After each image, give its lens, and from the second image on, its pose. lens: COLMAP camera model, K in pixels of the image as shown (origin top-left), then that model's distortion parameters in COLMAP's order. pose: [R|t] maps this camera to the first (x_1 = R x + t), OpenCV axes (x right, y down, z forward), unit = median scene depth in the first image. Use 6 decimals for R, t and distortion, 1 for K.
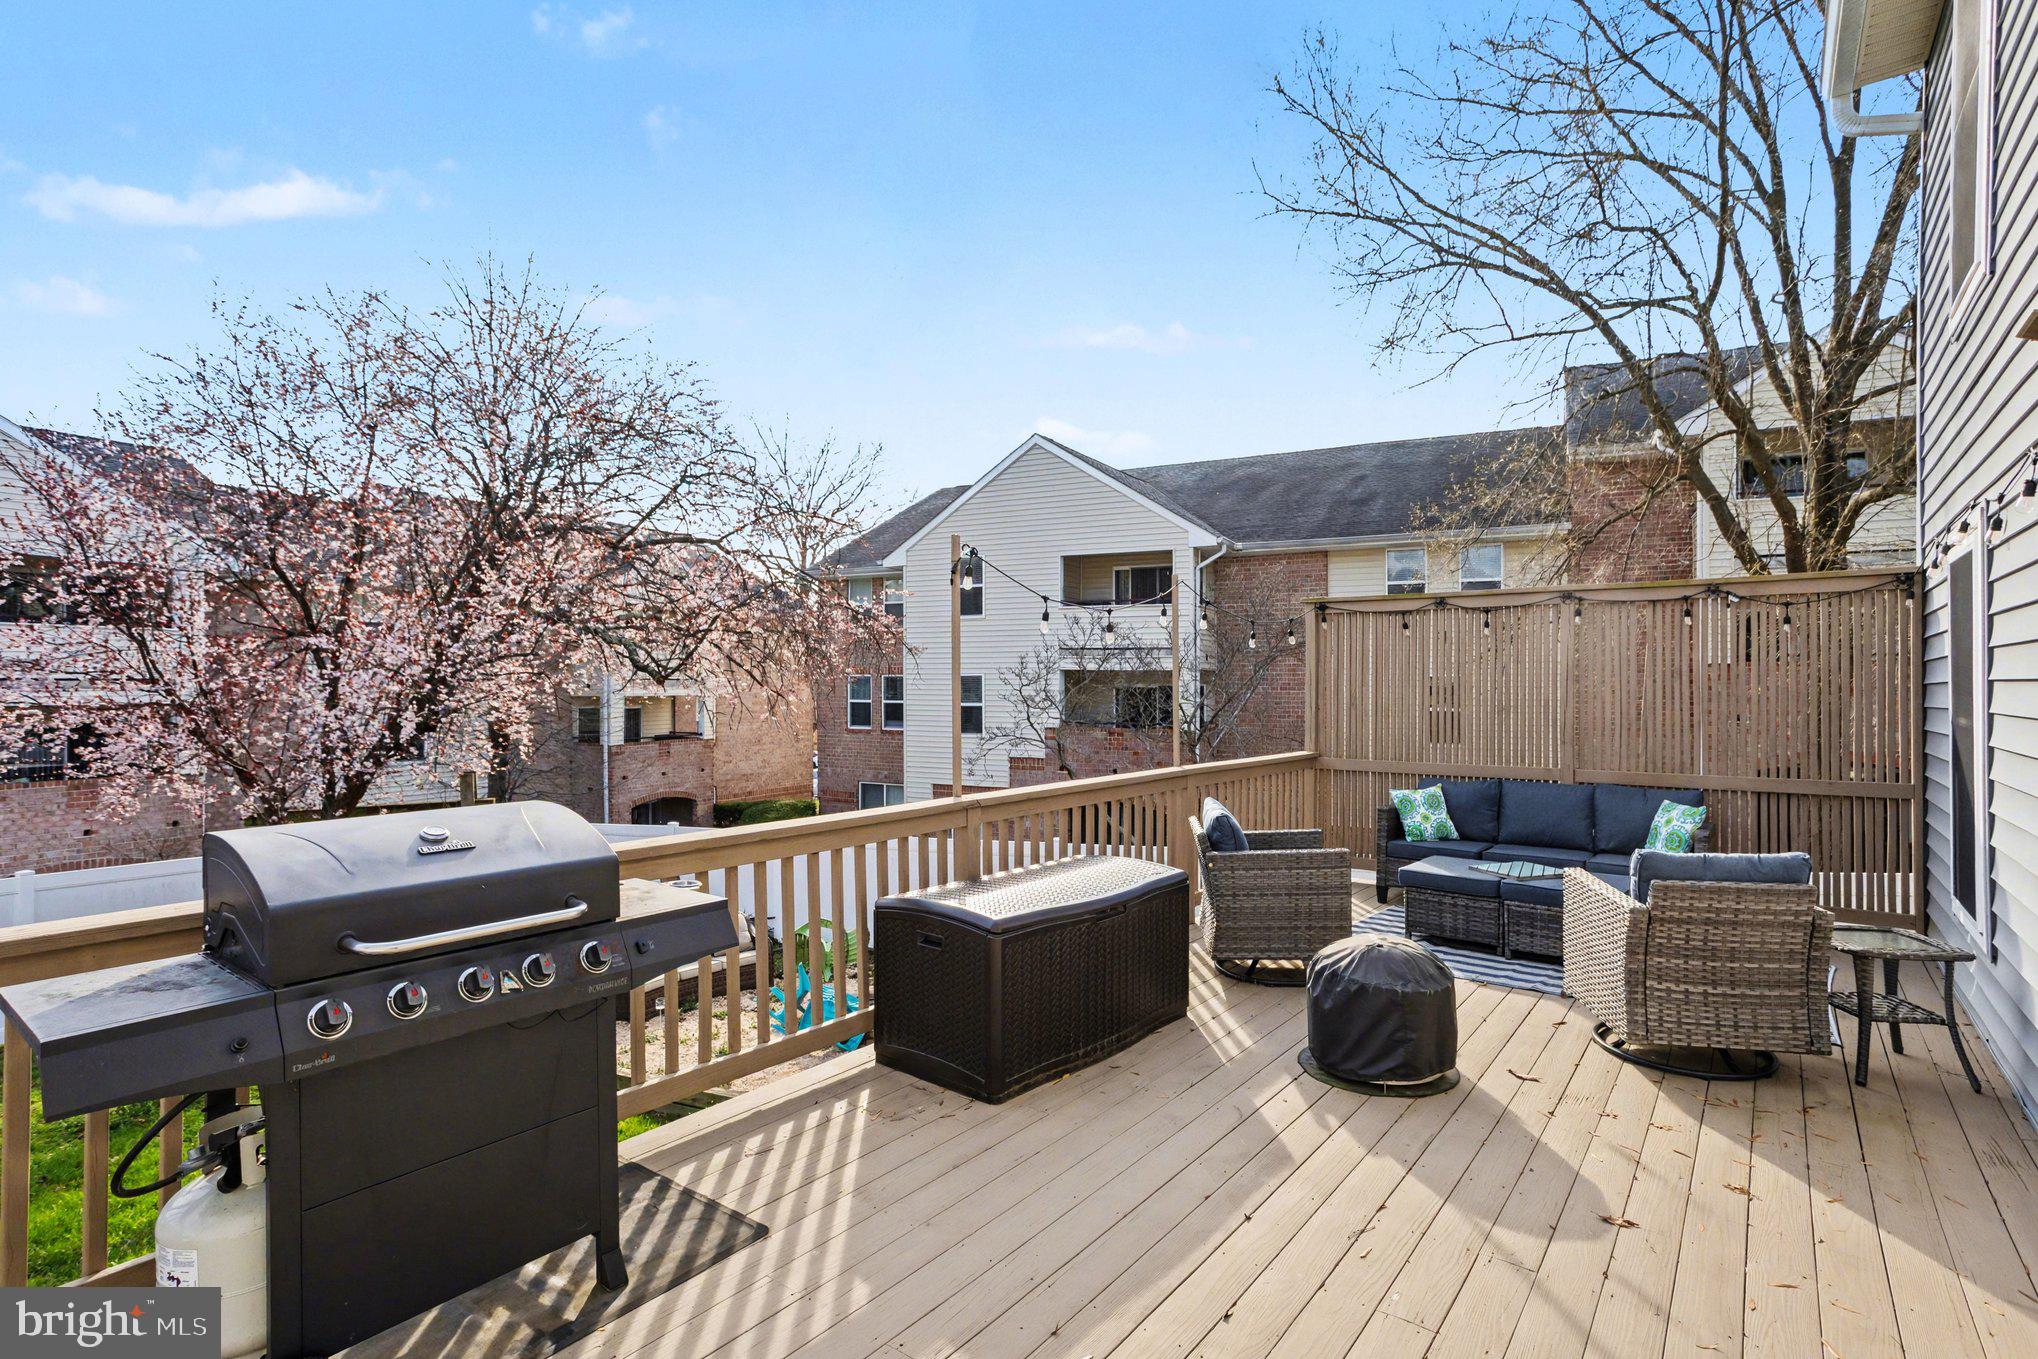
lens RADIAL K [[991.8, 0, 1006.9], [0, 991.8, 700.2], [0, 0, 1]] dist [-0.030288, 0.019300]
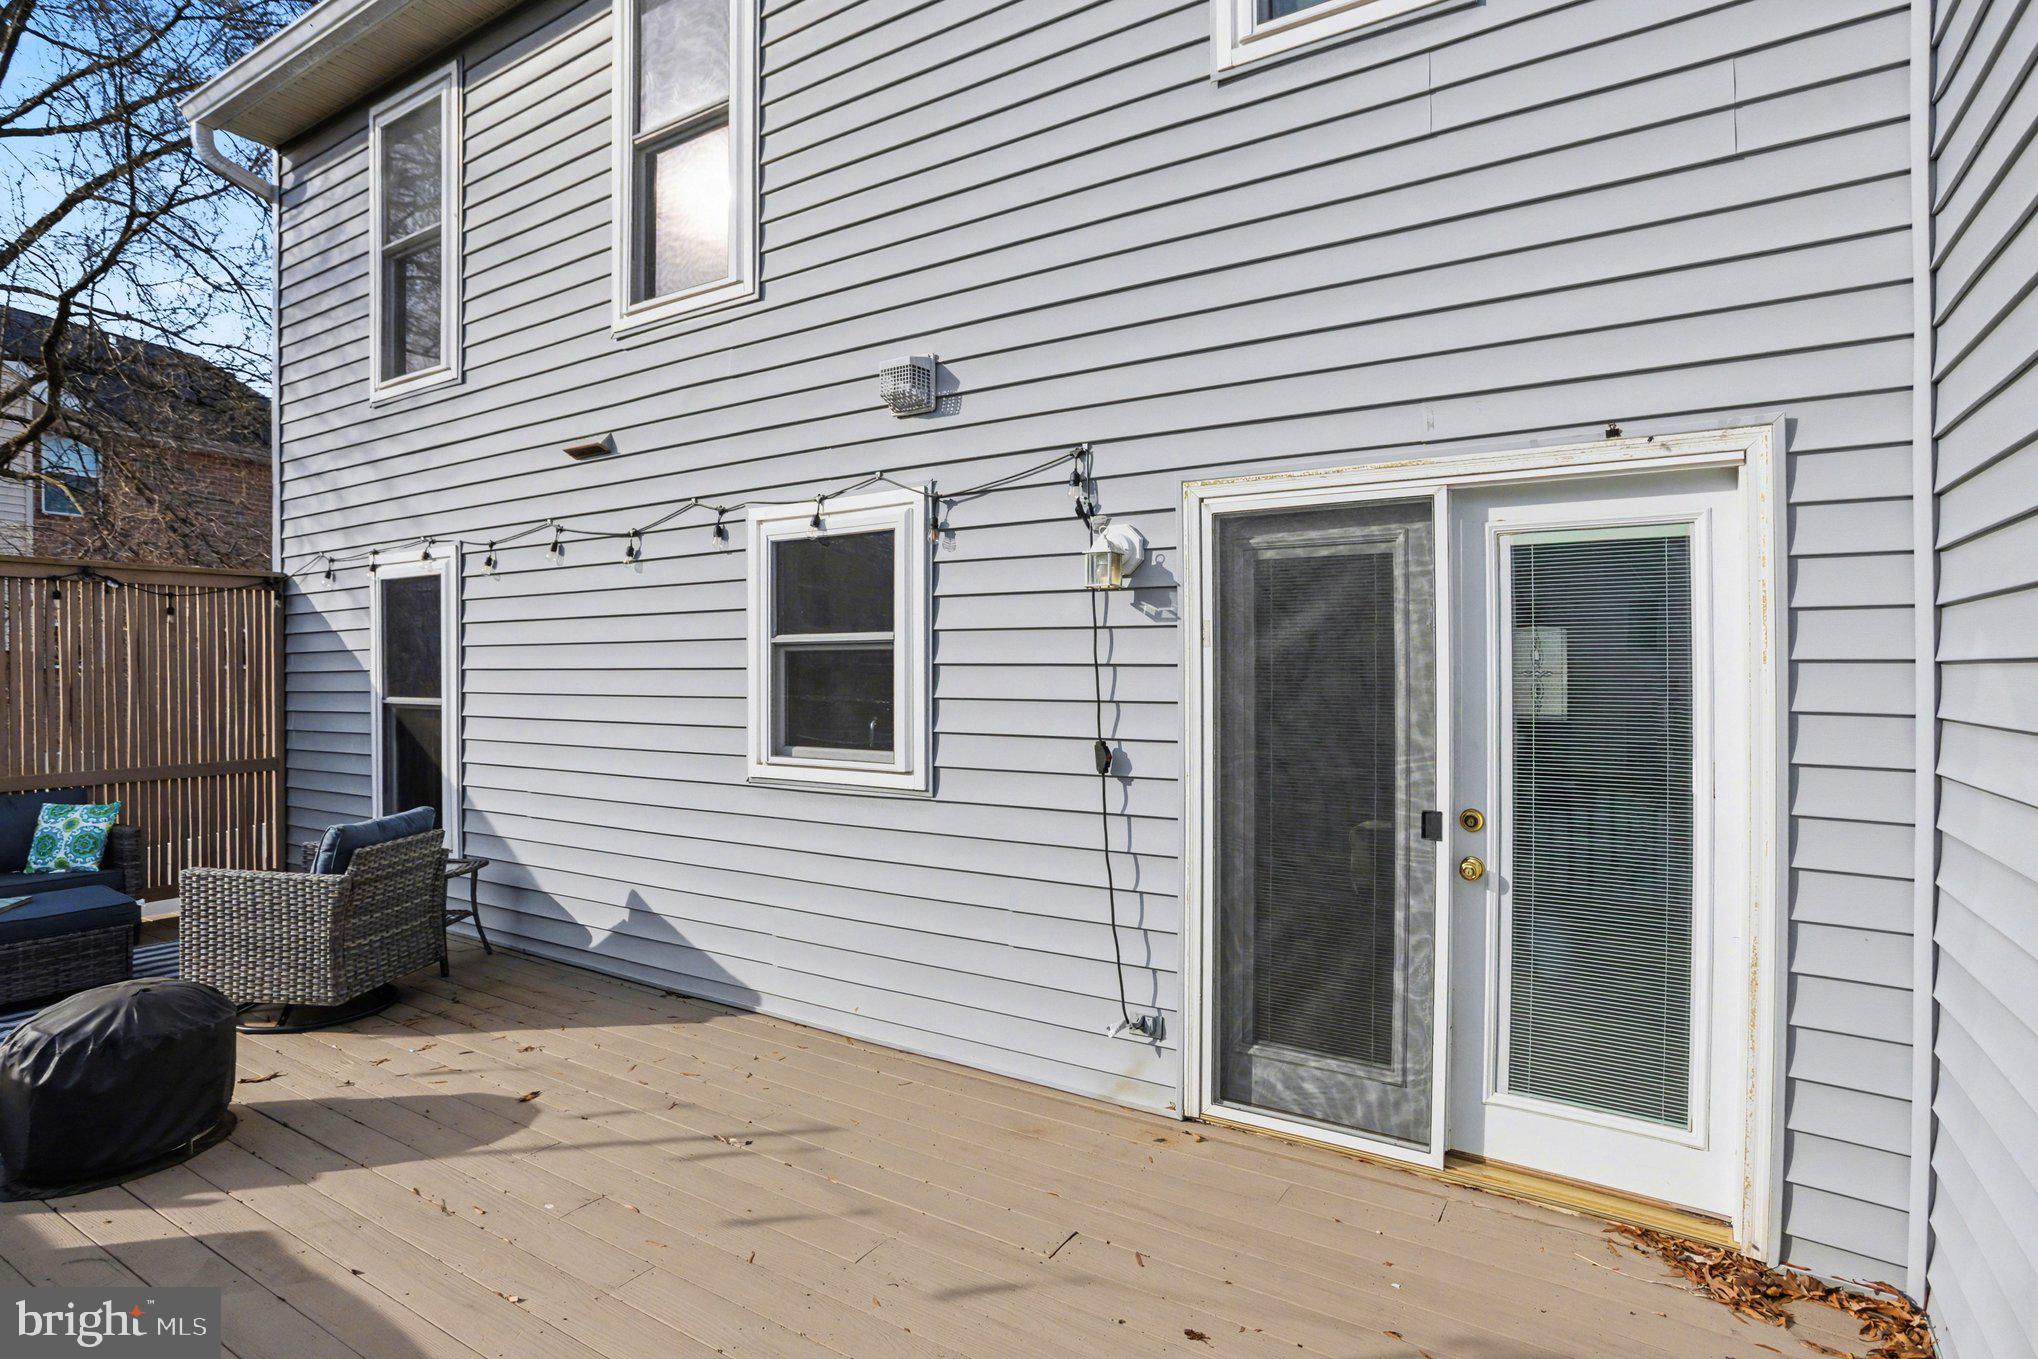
lens RADIAL K [[991.8, 0, 1006.9], [0, 991.8, 700.2], [0, 0, 1]] dist [-0.030288, 0.019300]
pose [[-0.093147, -0.029463, 0.995216, -0.505827], [0.019525, 0.999316, 0.031412, -0.004650], [-0.995461, 0.022357, -0.092508, 0.366565]]
